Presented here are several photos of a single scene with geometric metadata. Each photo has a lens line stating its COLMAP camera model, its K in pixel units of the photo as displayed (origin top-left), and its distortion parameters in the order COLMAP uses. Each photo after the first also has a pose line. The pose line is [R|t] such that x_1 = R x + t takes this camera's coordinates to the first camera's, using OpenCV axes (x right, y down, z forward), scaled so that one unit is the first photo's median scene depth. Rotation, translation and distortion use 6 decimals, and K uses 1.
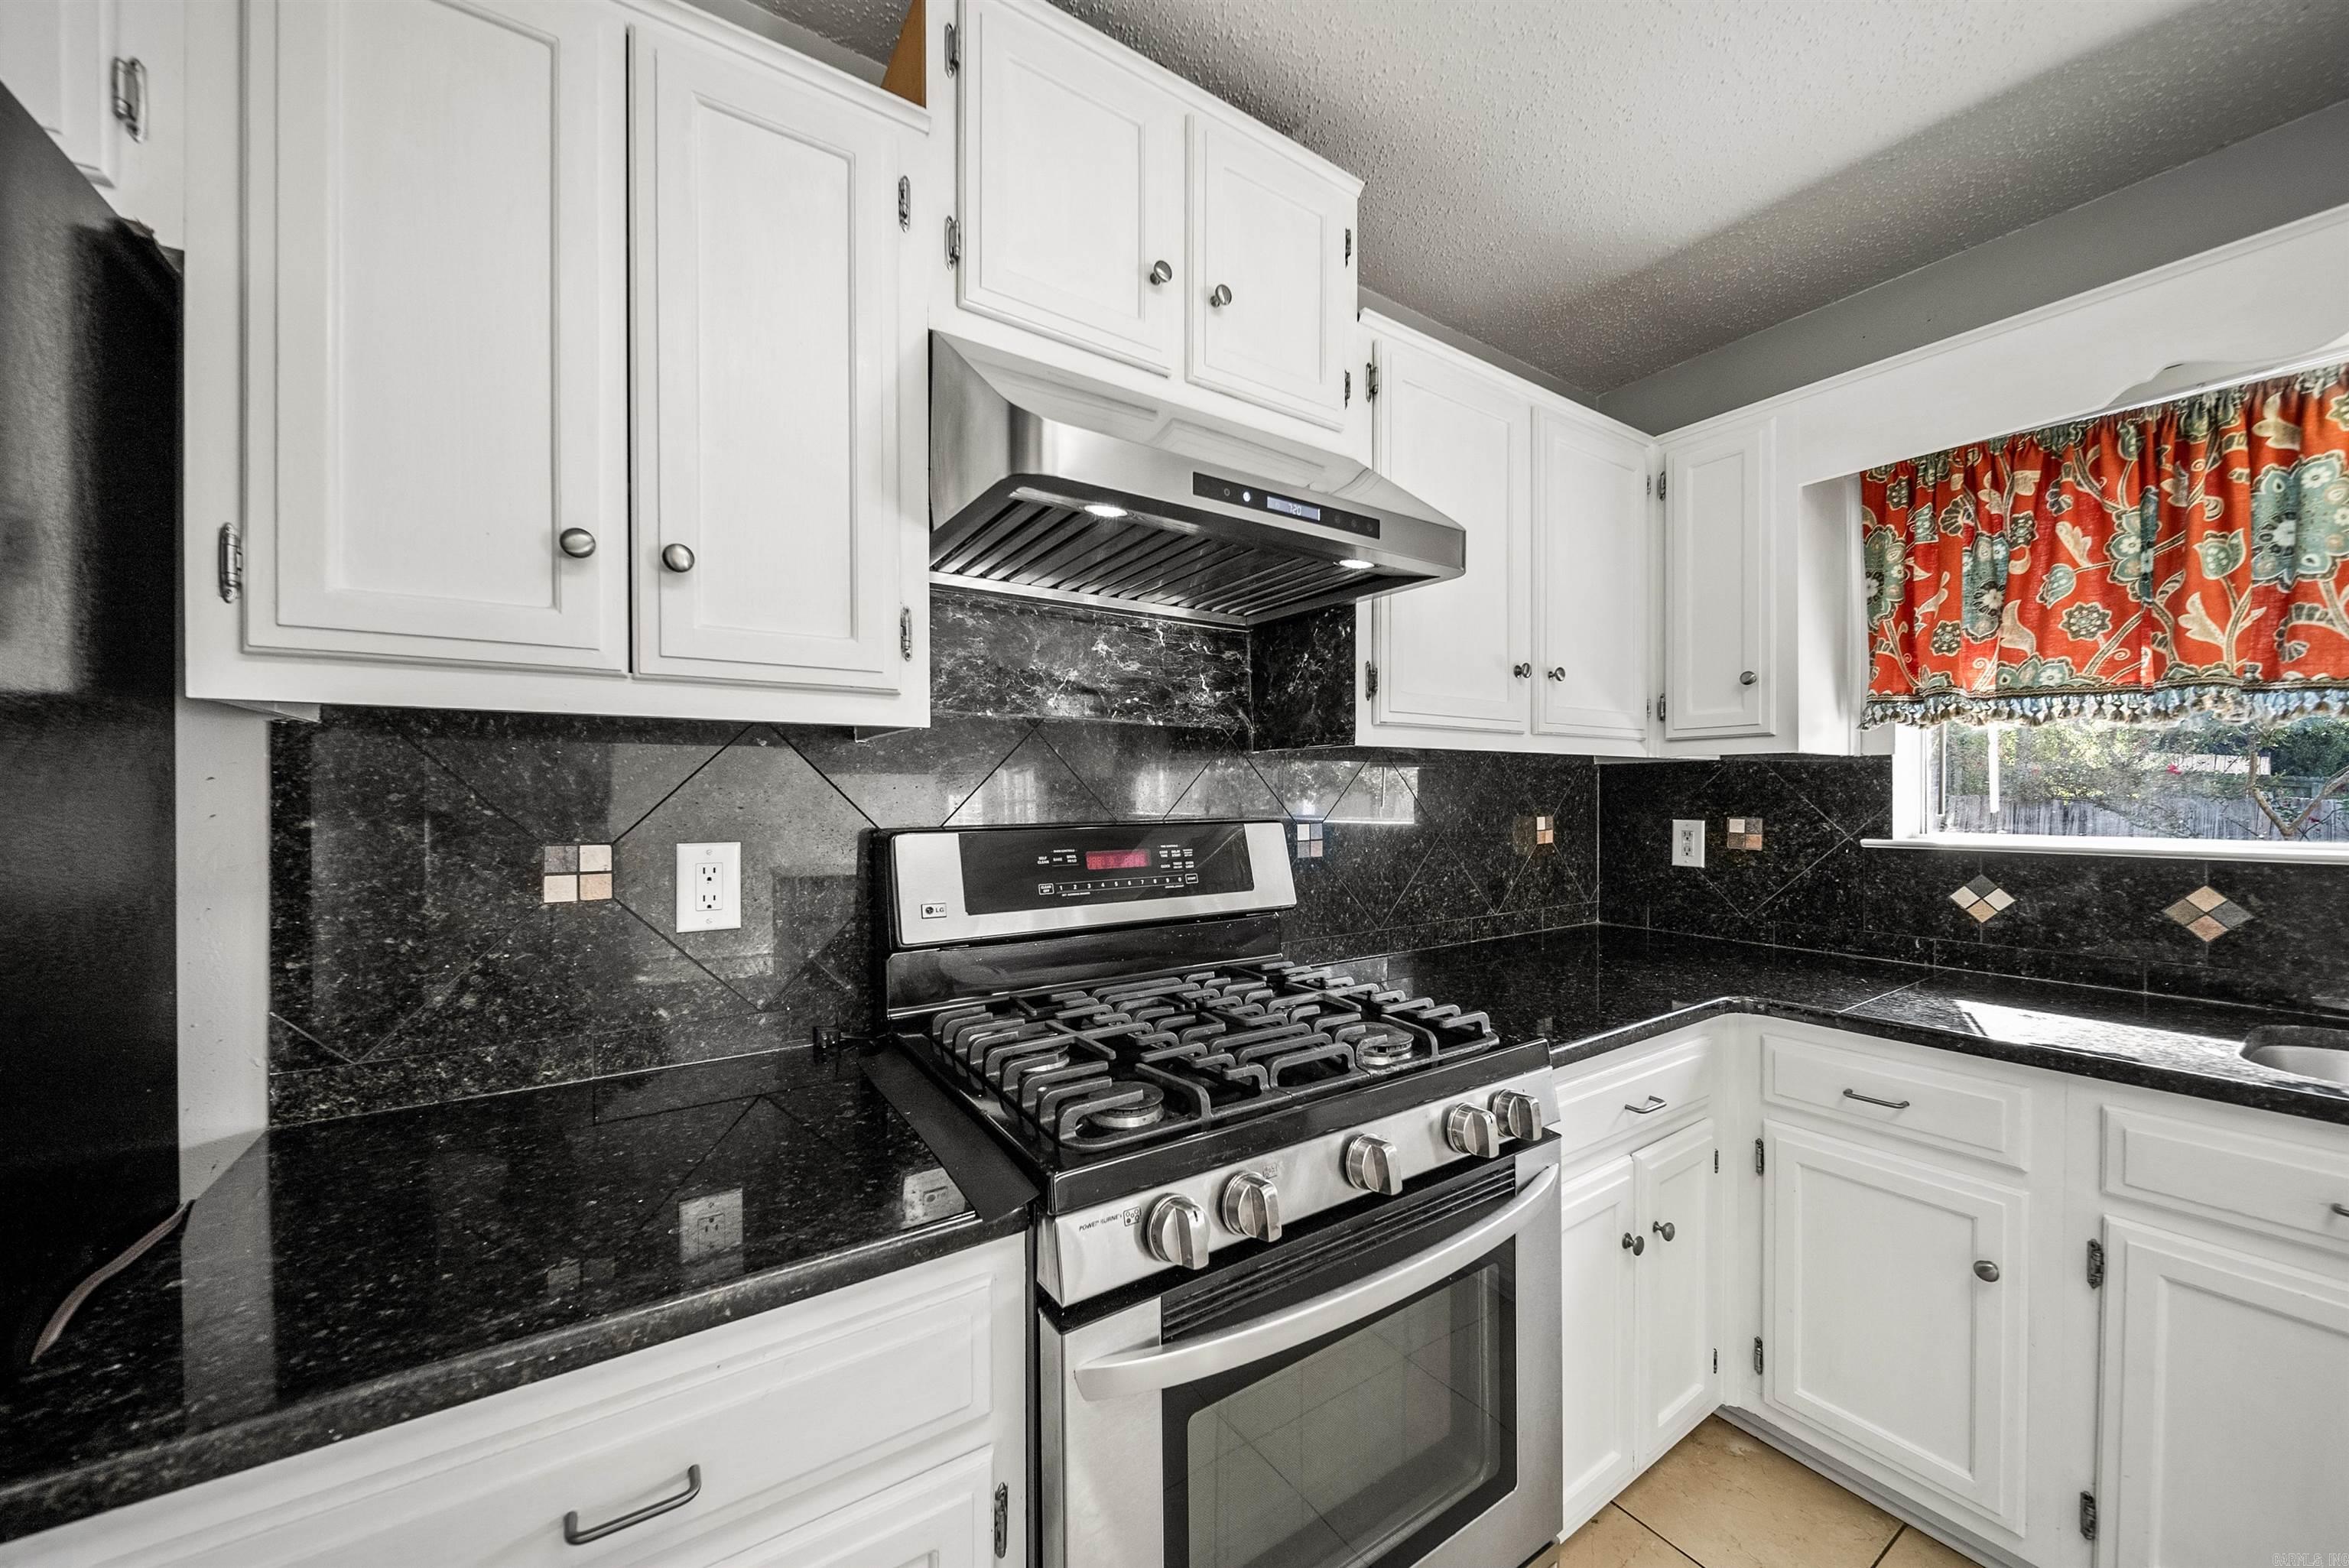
lens RADIAL K [[841.5, 0, 1173.8], [0, 841.5, 797.7], [0, 0, 1]] dist [-0.001198, -0.001512]
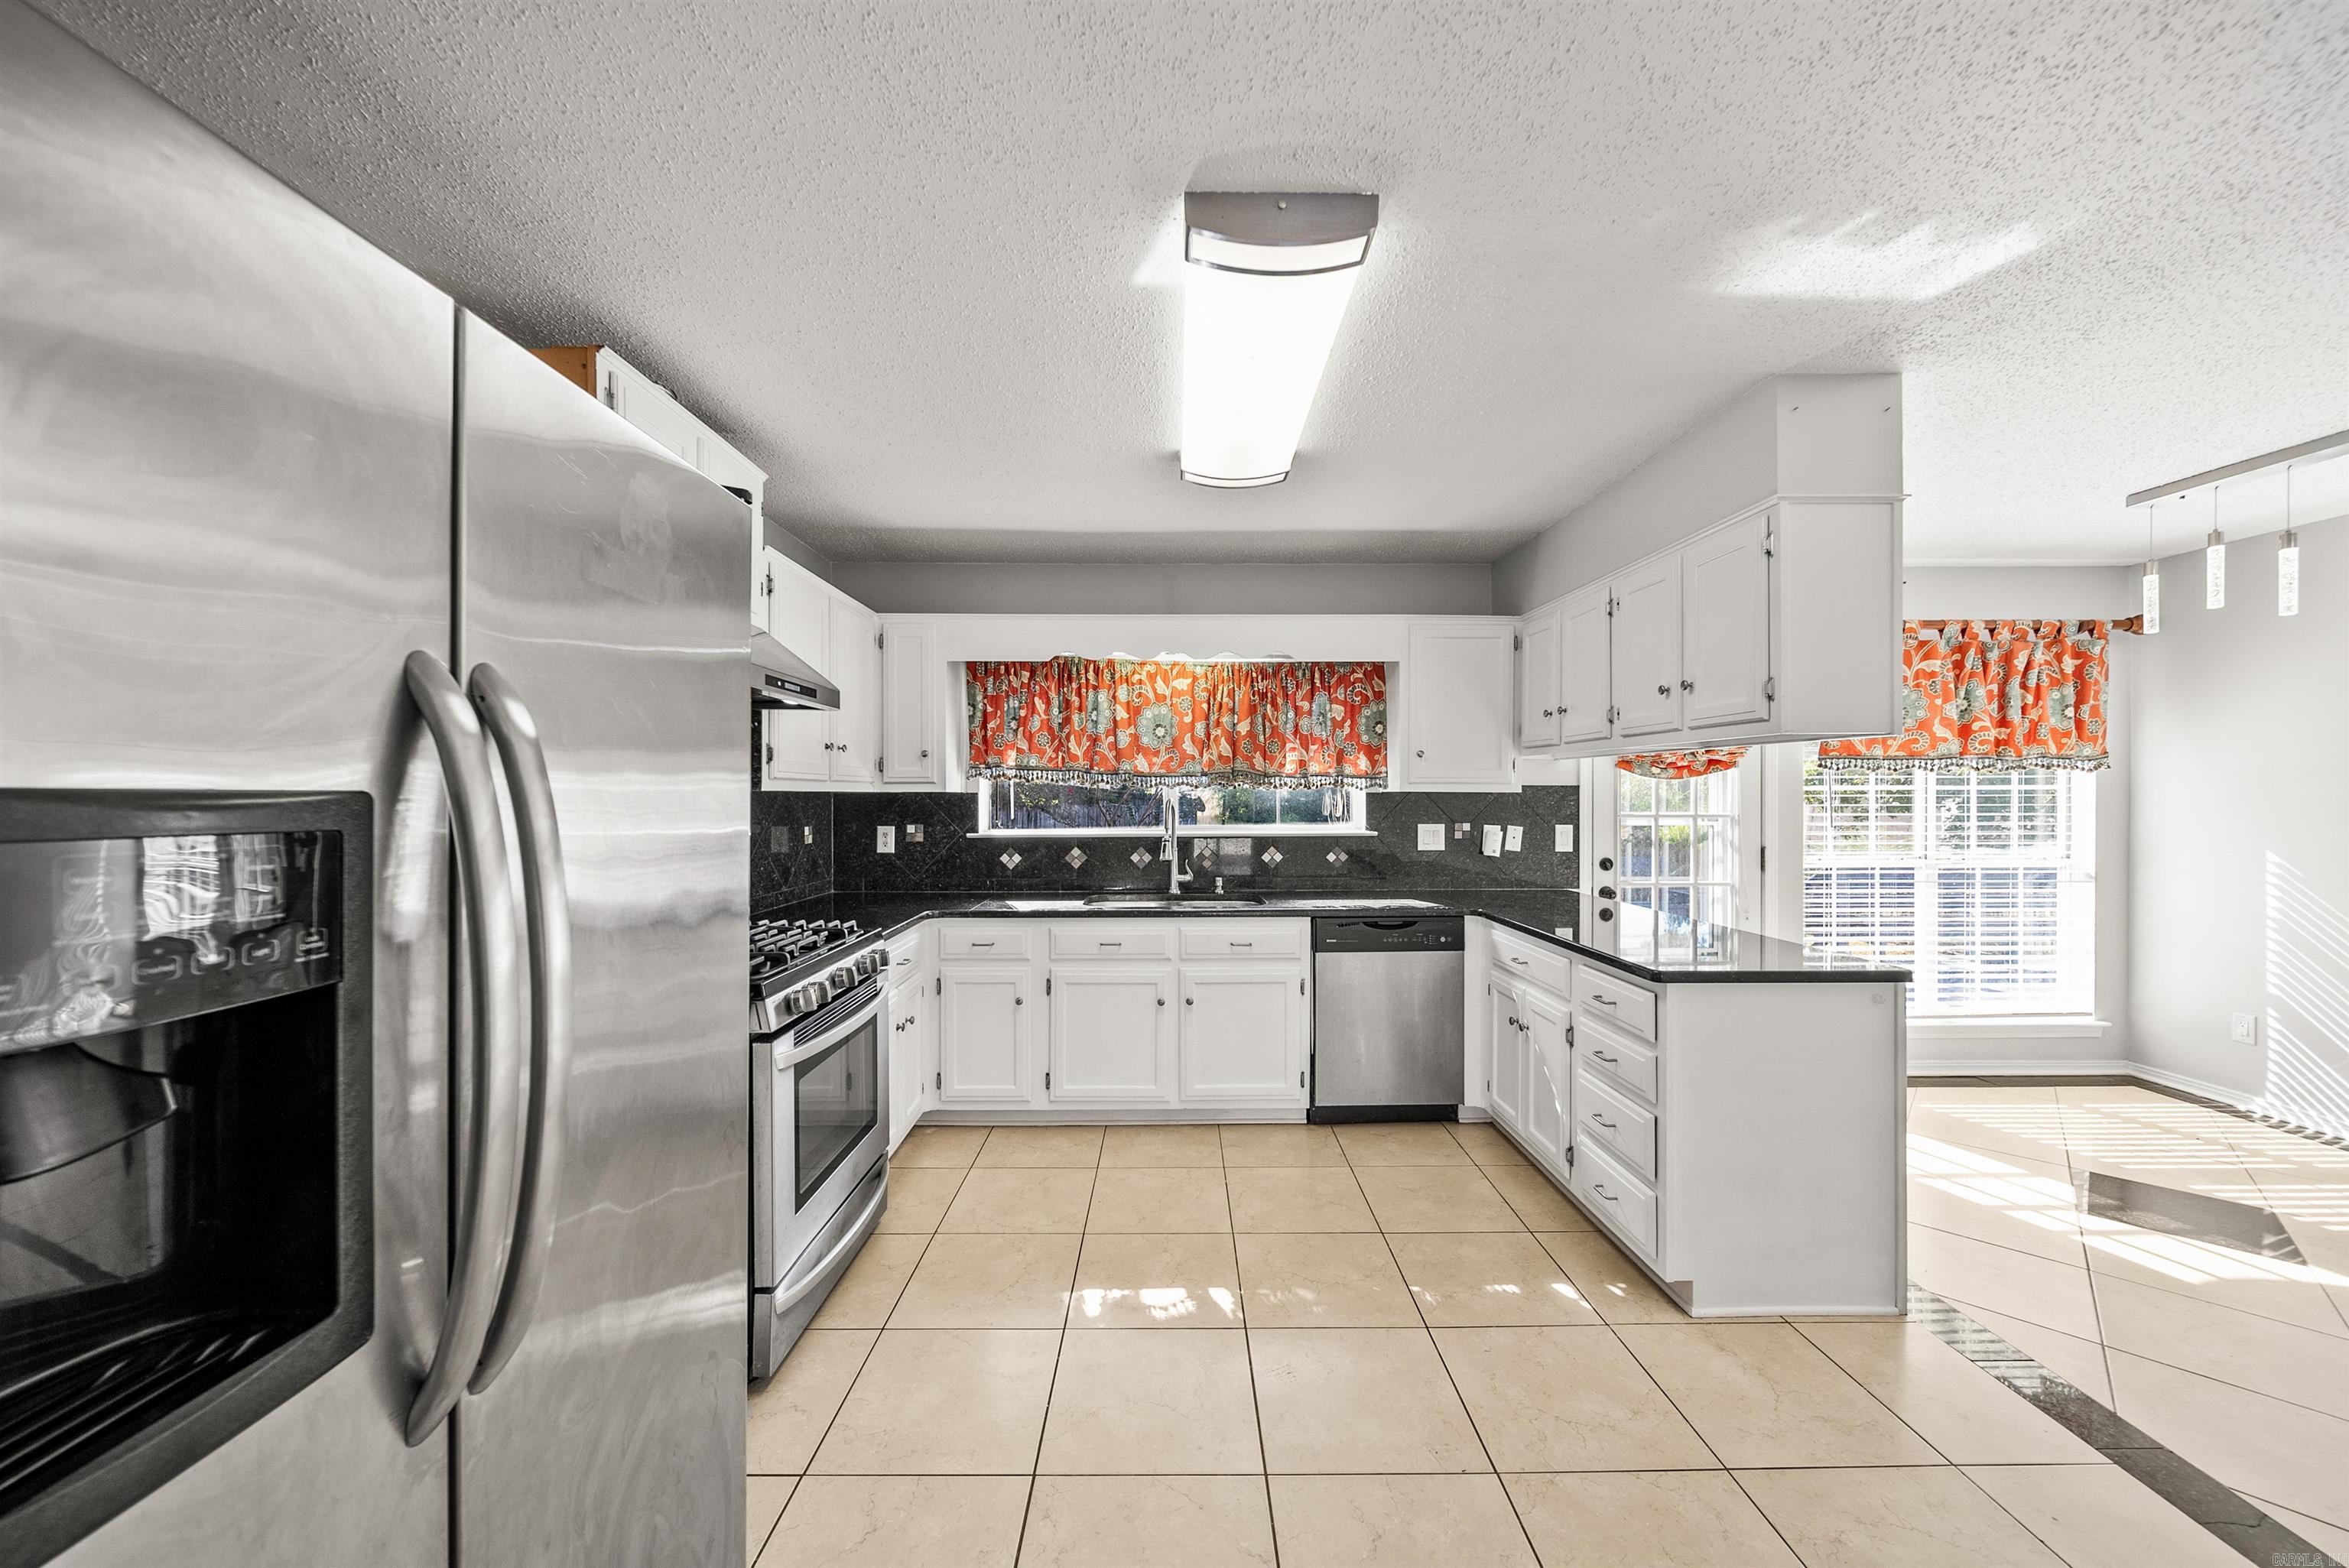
lens RADIAL K [[841.5, 0, 1175.3], [0, 841.5, 801.0], [0, 0, 1]] dist [-0.001198, -0.001512]
pose [[0.546374, -0.002726, 0.837537, -0.757898], [0.002838, 0.999995, 0.001403, -0.038751], [-0.837536, 0.001610, 0.546379, -0.662905]]
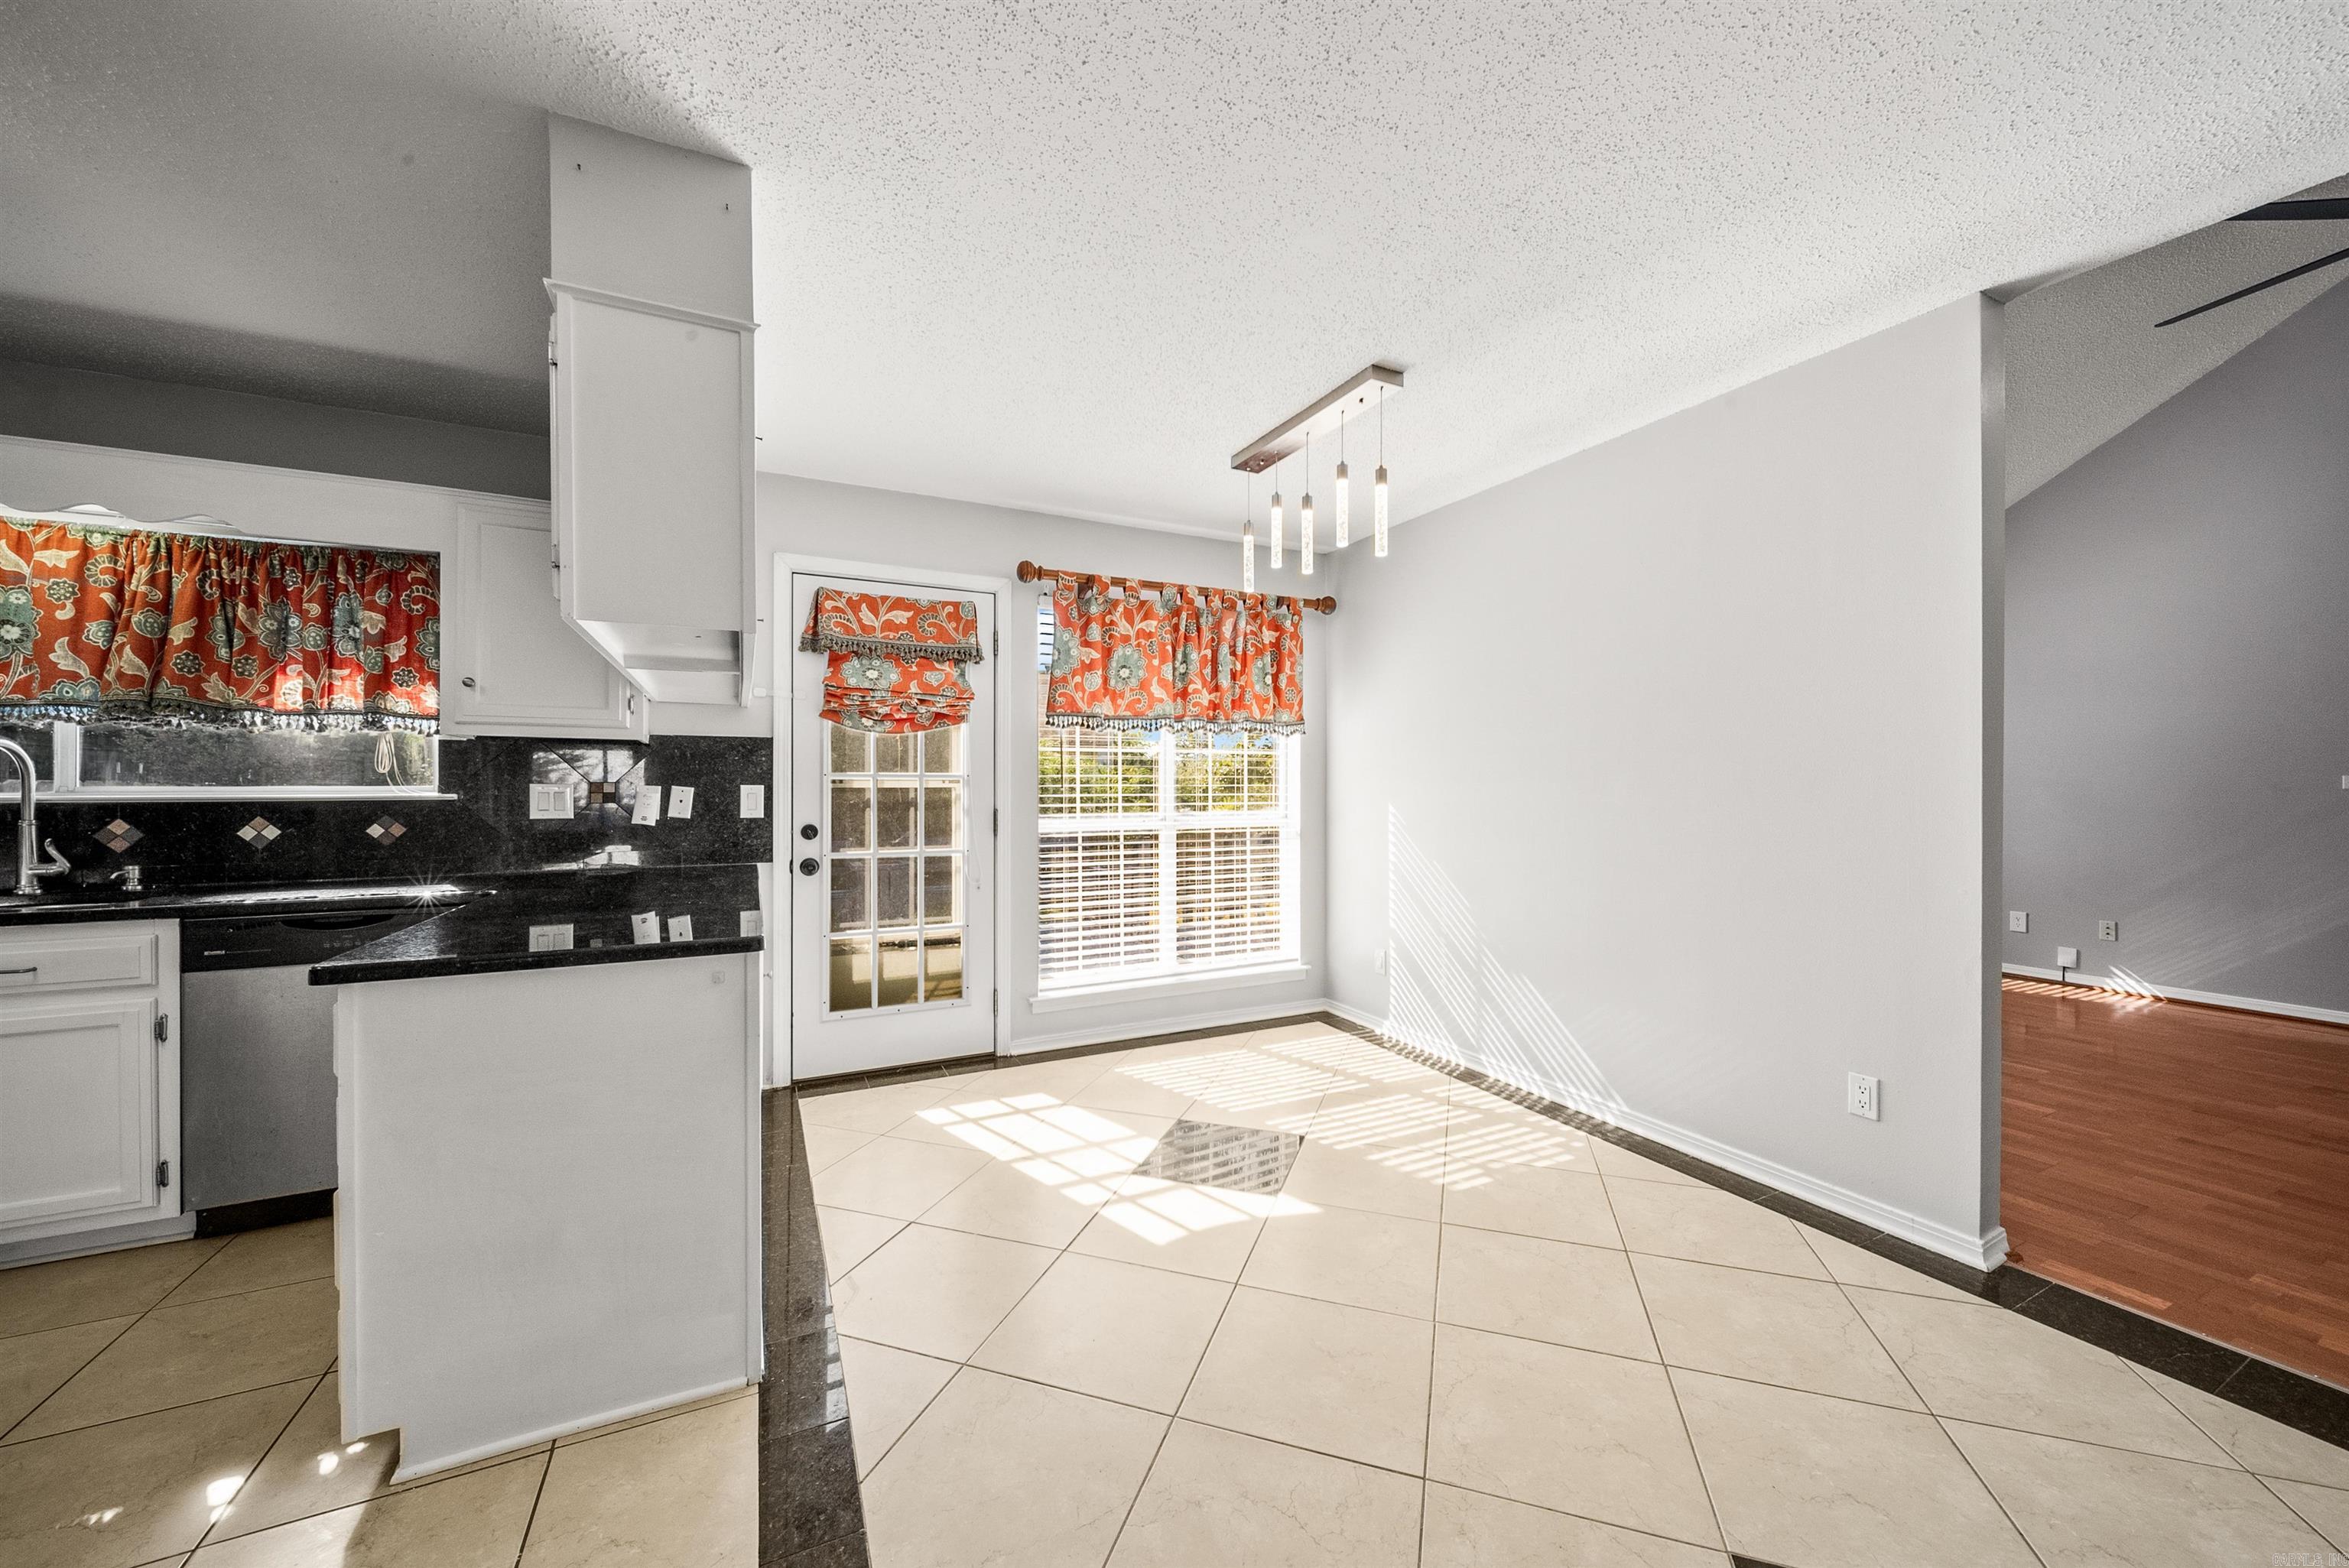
lens RADIAL K [[841.5, 0, 1195.4], [0, 841.5, 785.7], [0, 0, 1]] dist [-0.001198, -0.001512]
pose [[0.121489, 0.008655, 0.992555, 0.073401], [0.006578, 0.999933, -0.009524, 0.070267], [-0.992571, 0.007686, 0.121423, -1.616987]]
